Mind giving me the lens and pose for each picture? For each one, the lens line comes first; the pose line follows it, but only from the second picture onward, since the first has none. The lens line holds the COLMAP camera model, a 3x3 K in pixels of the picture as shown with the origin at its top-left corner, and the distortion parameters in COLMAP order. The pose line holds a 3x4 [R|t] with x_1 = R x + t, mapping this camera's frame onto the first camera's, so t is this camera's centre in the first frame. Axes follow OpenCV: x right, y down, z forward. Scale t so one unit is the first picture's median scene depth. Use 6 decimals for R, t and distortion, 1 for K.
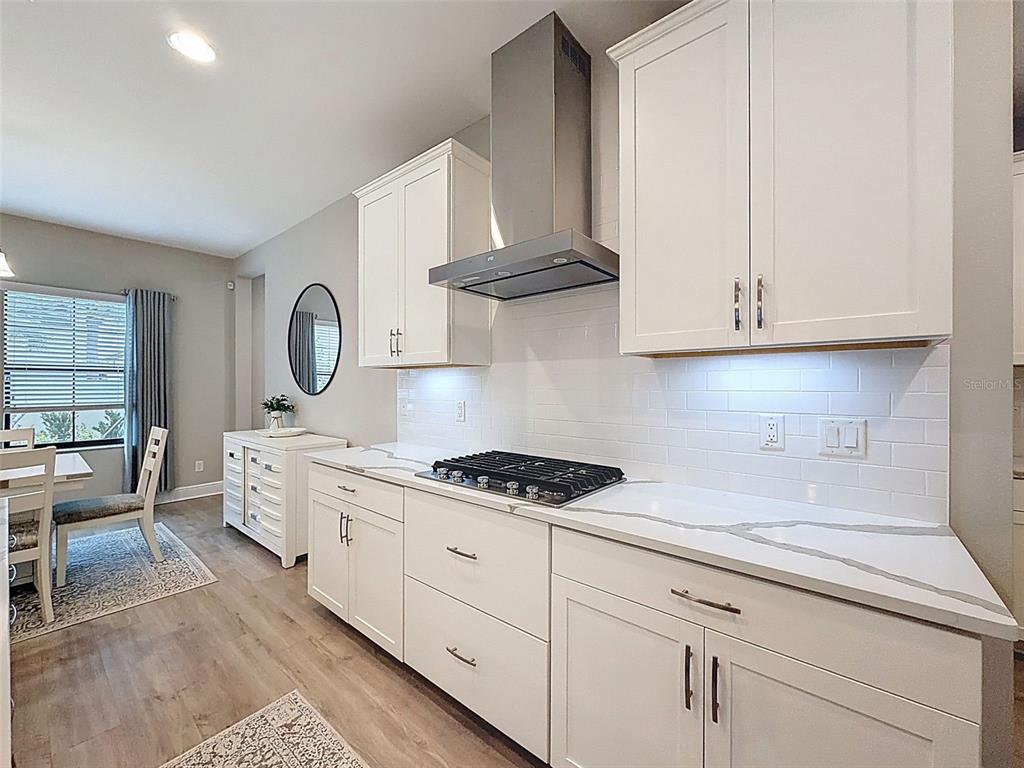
lens RADIAL K [[407.7, 0, 512.0], [0, 407.7, 384.0], [0, 0, 1]] dist [0.000520, 0.000342]
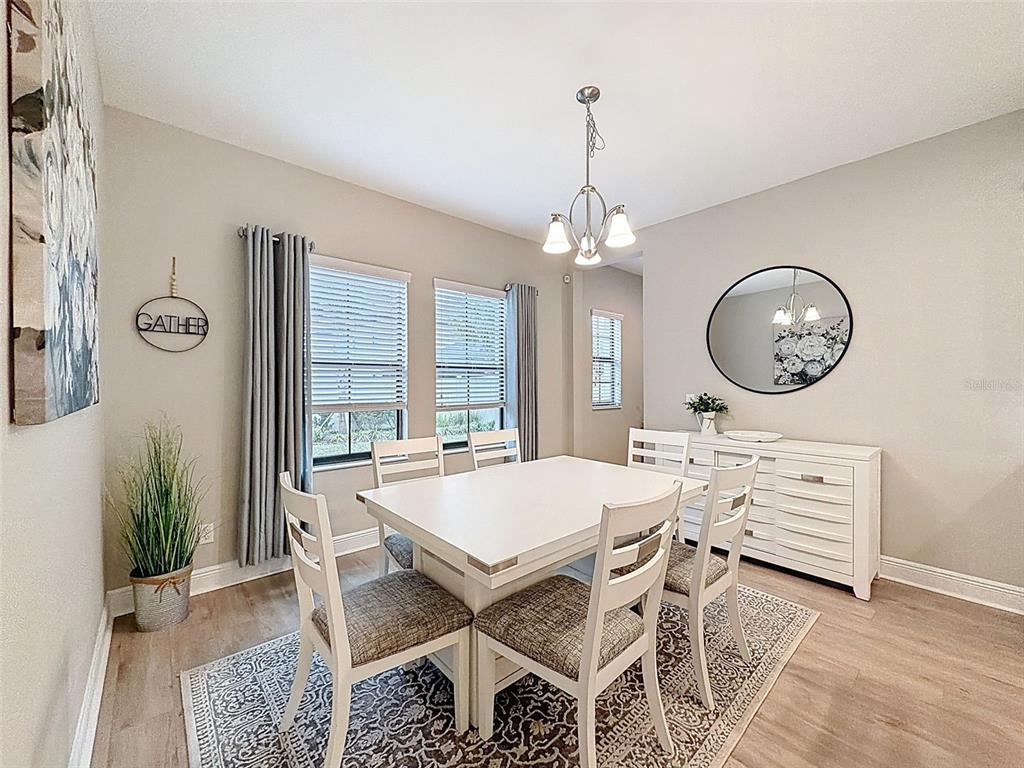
lens RADIAL K [[407.7, 0, 512.0], [0, 407.7, 384.0], [0, 0, 1]] dist [0.000520, 0.000342]
pose [[0.987741, -0.001376, -0.156095, -0.854054], [0.002375, 0.999978, 0.006210, -0.001498], [0.156083, -0.006504, 0.987723, 0.045704]]
